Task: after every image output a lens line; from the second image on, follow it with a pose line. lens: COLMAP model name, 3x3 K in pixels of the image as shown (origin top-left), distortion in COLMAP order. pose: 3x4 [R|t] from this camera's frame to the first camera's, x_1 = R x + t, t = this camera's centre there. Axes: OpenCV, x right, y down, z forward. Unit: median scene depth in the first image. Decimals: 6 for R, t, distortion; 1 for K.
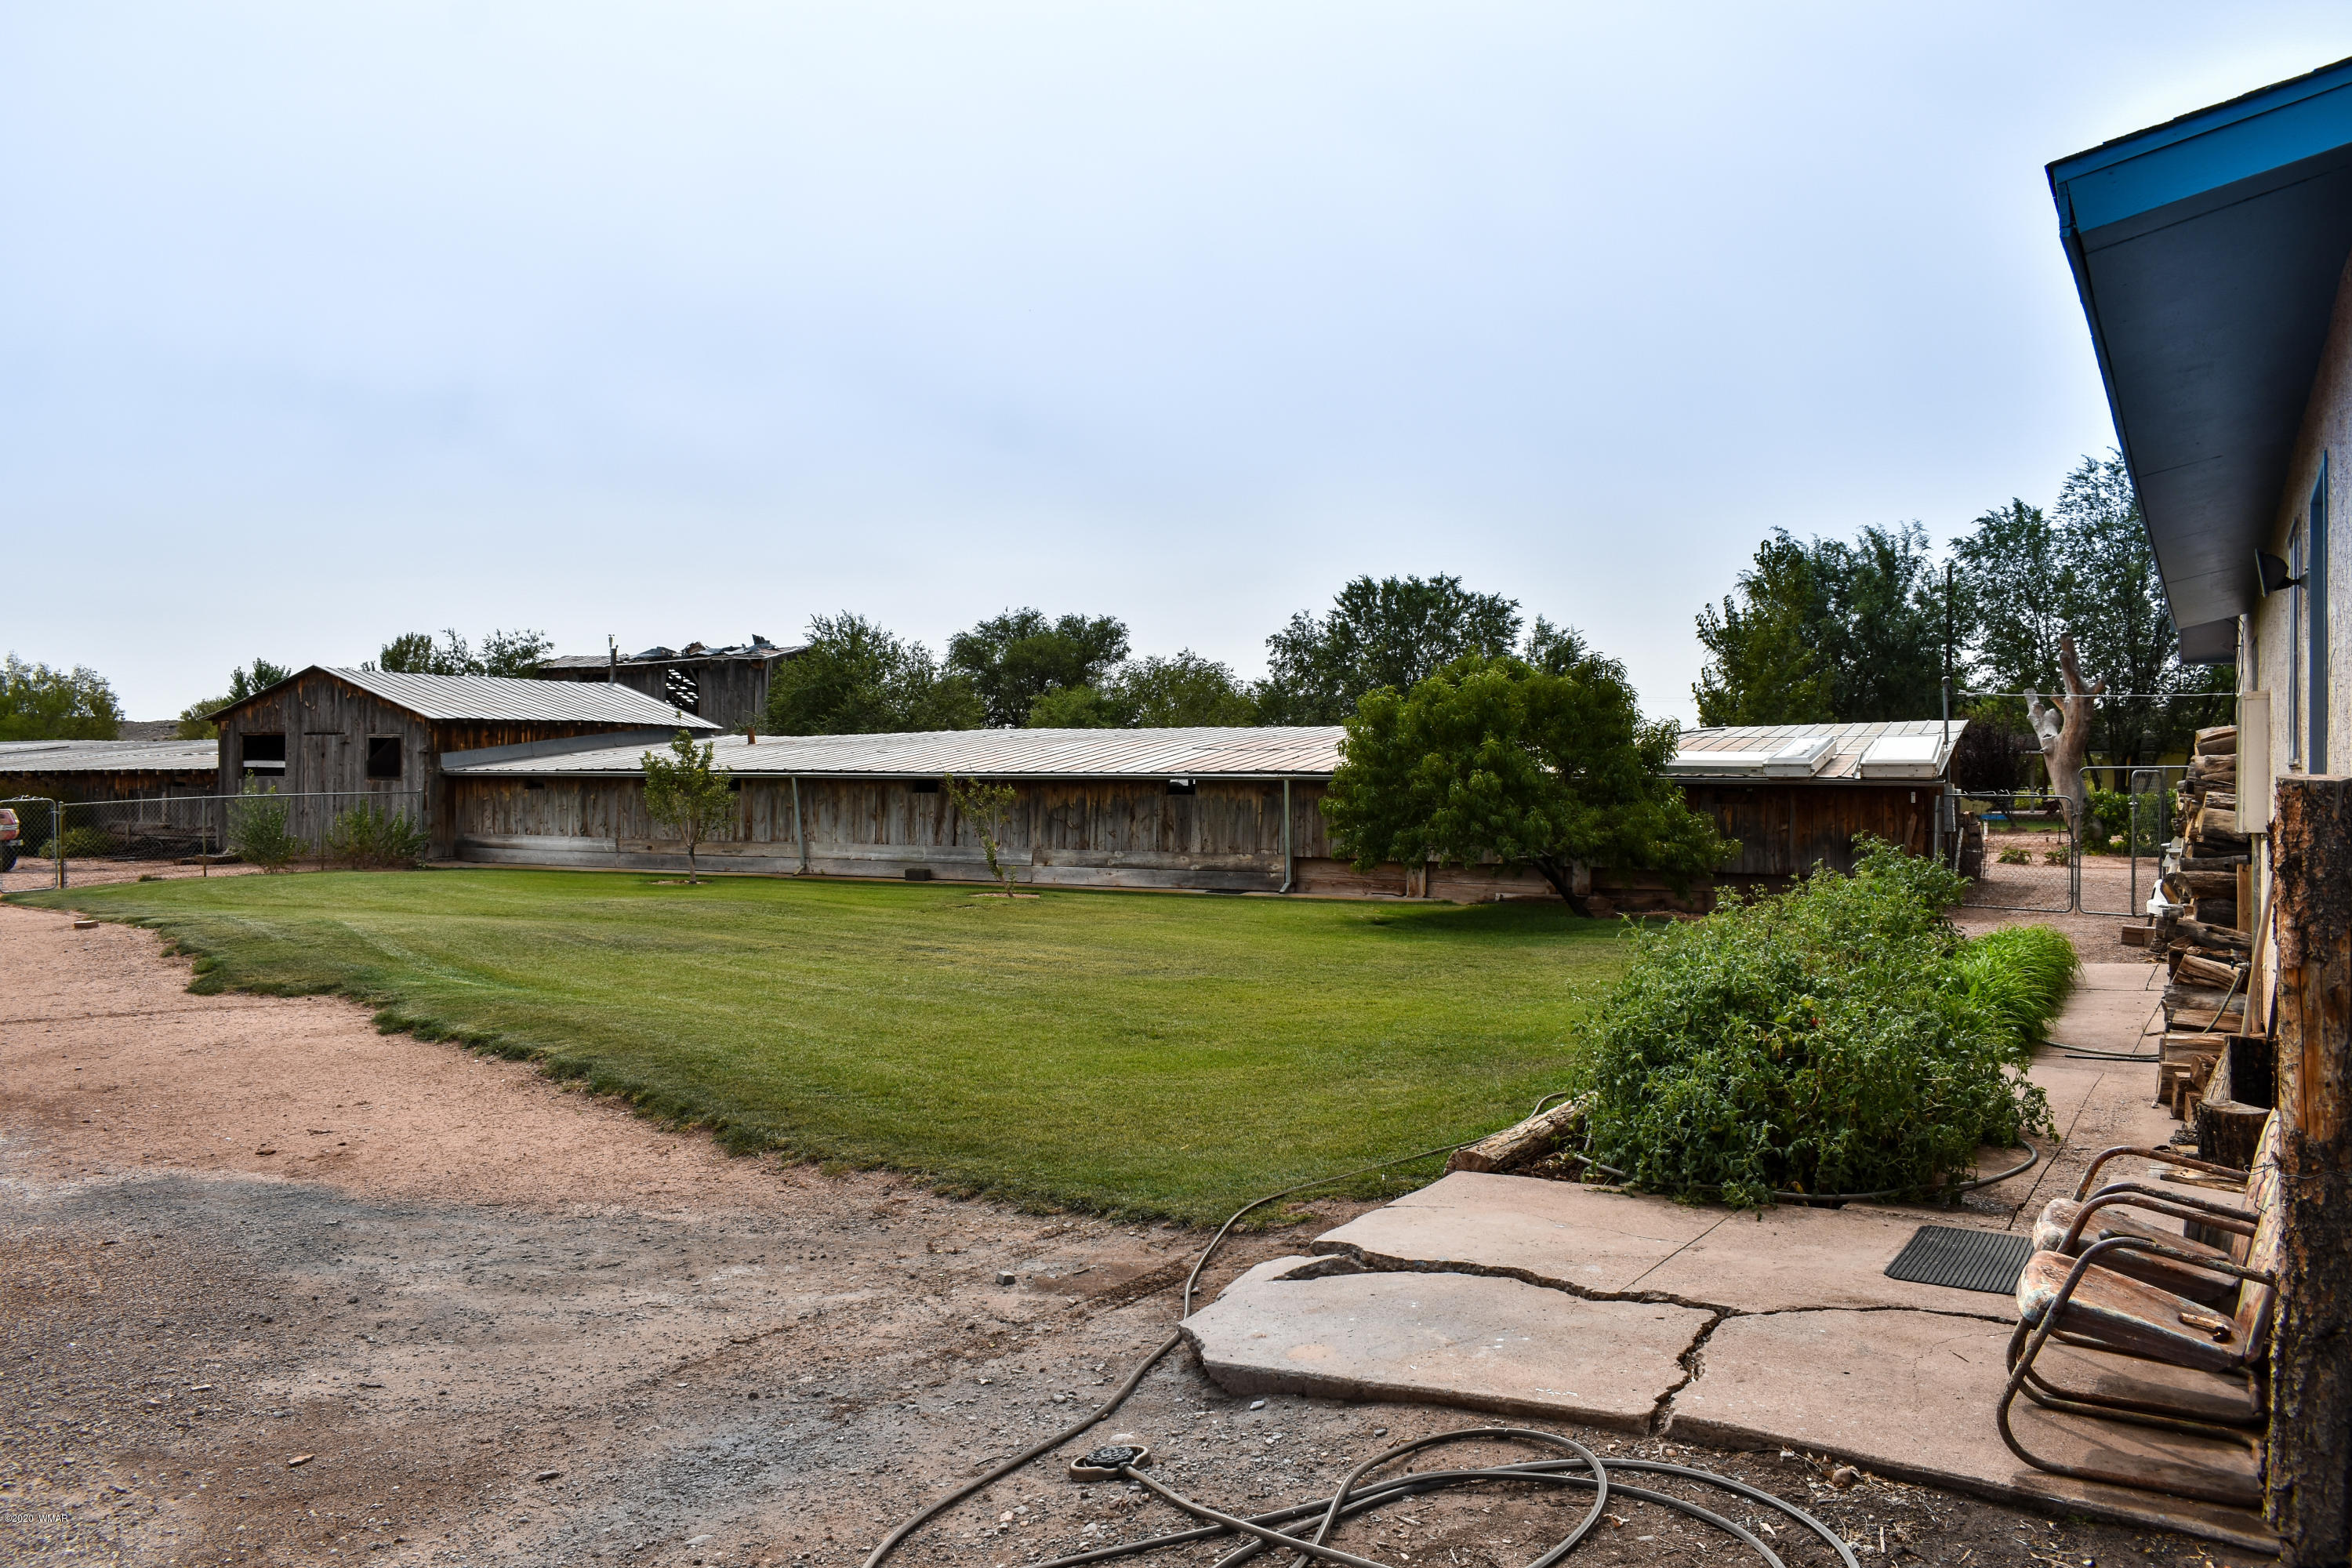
lens RADIAL K [[1818.7, 0, 1176.0], [0, 1818.7, 784.0], [0, 0, 1]] dist [-0.020628, 0.013448]
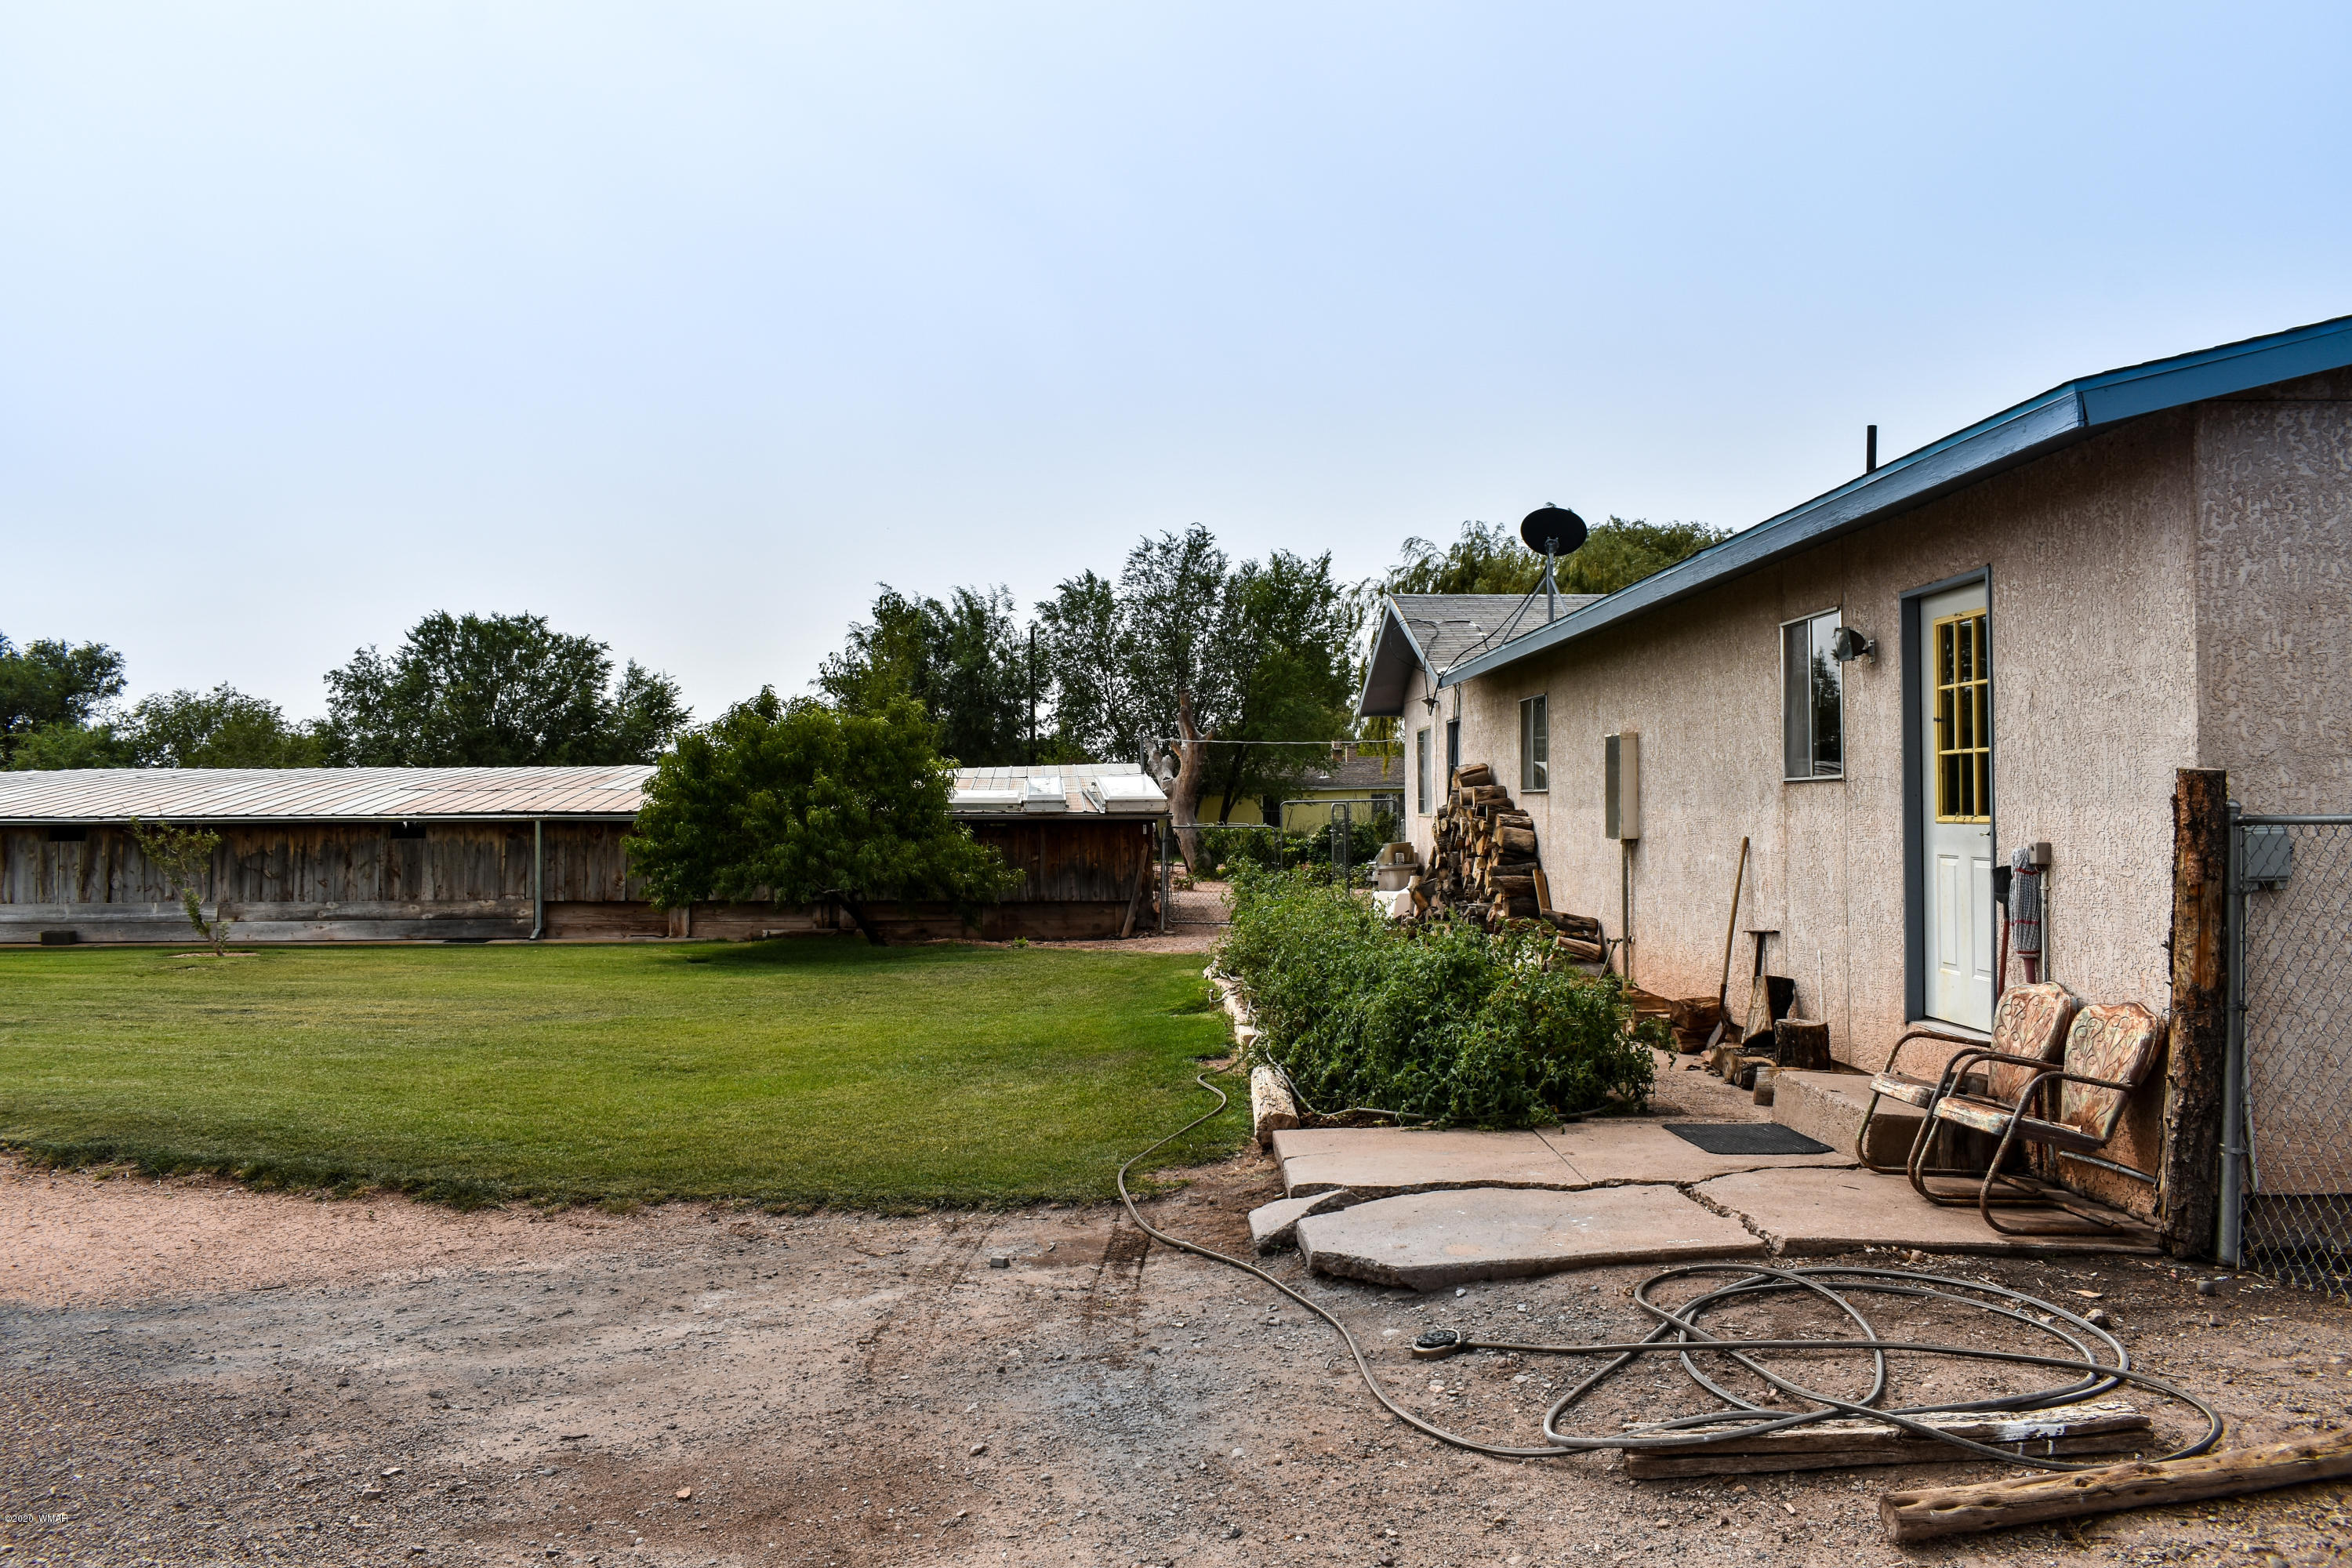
lens RADIAL K [[1818.7, 0, 1176.0], [0, 1818.7, 784.0], [0, 0, 1]] dist [-0.020628, 0.013448]
pose [[0.861569, 0.000673, 0.507640, -0.120521], [0.012868, 0.999649, -0.023166, 0.004309], [-0.507477, 0.026491, 0.861258, 0.005984]]
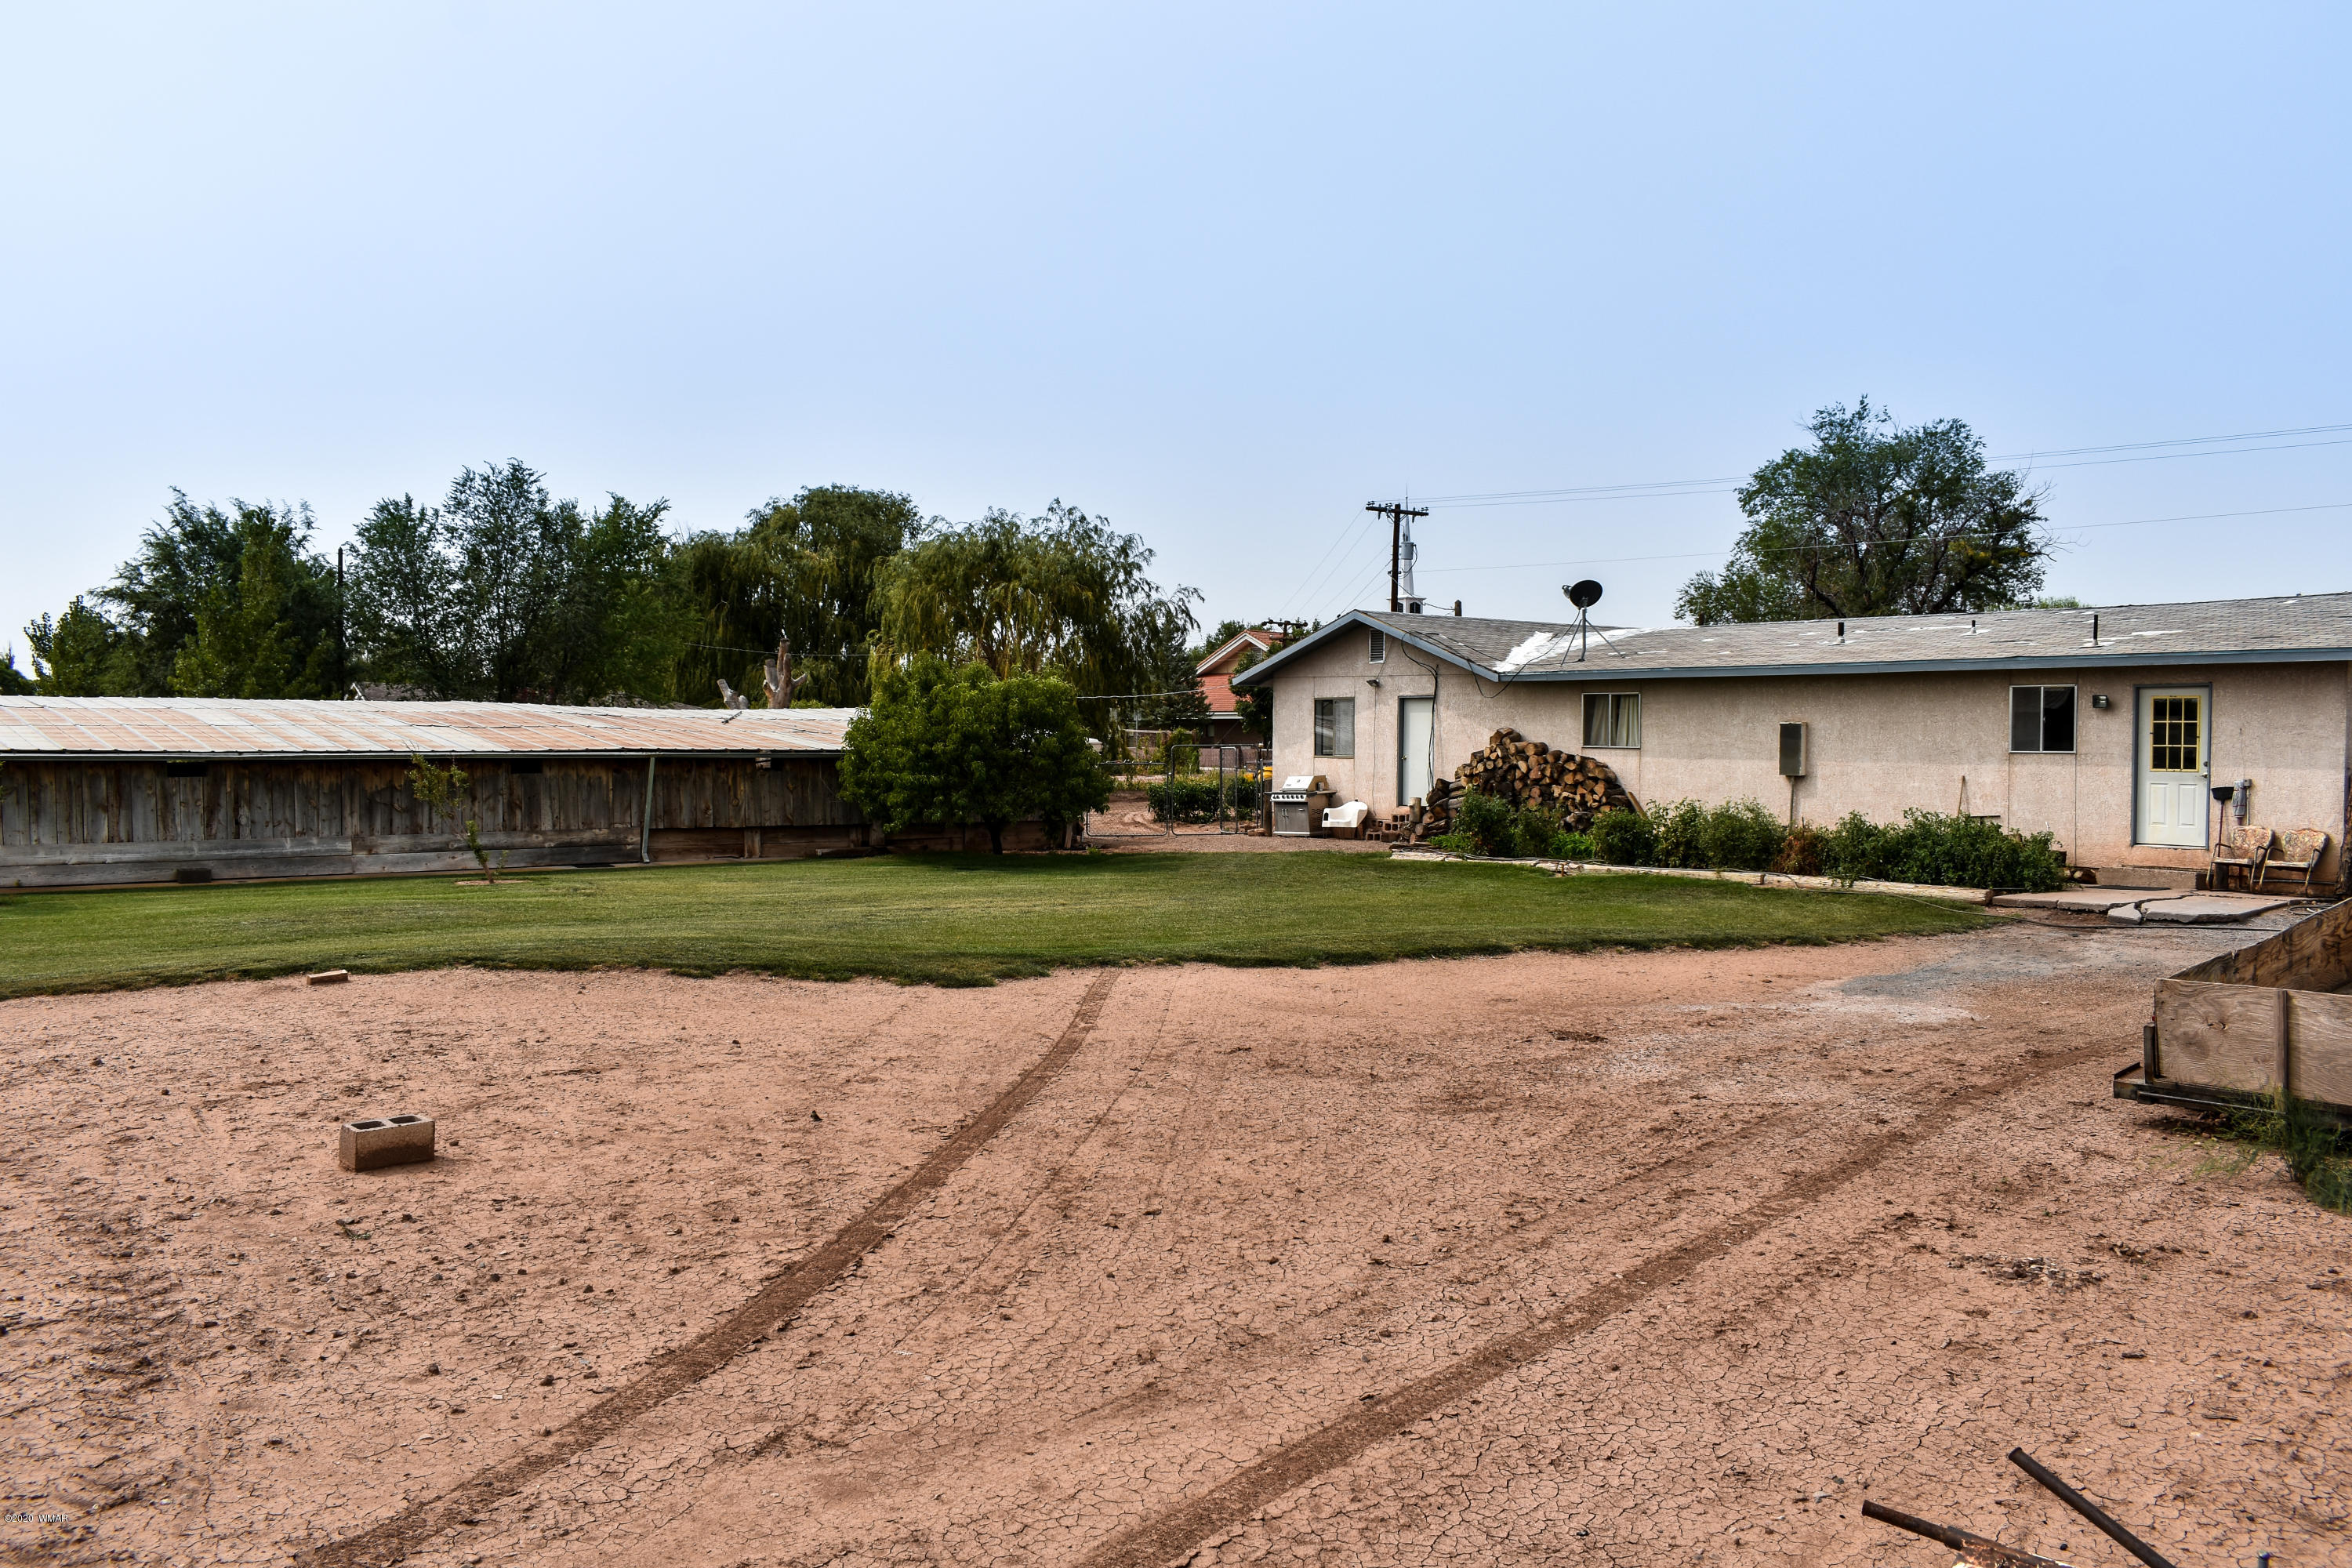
lens RADIAL K [[1830.3, 0, 1176.0], [0, 1830.3, 784.0], [0, 0, 1]] dist [-0.005812, 0.003289]
pose [[0.394313, -0.022620, 0.918698, -0.727550], [0.005541, 0.999737, 0.022237, -0.008011], [-0.918960, -0.003677, 0.394334, 0.257894]]
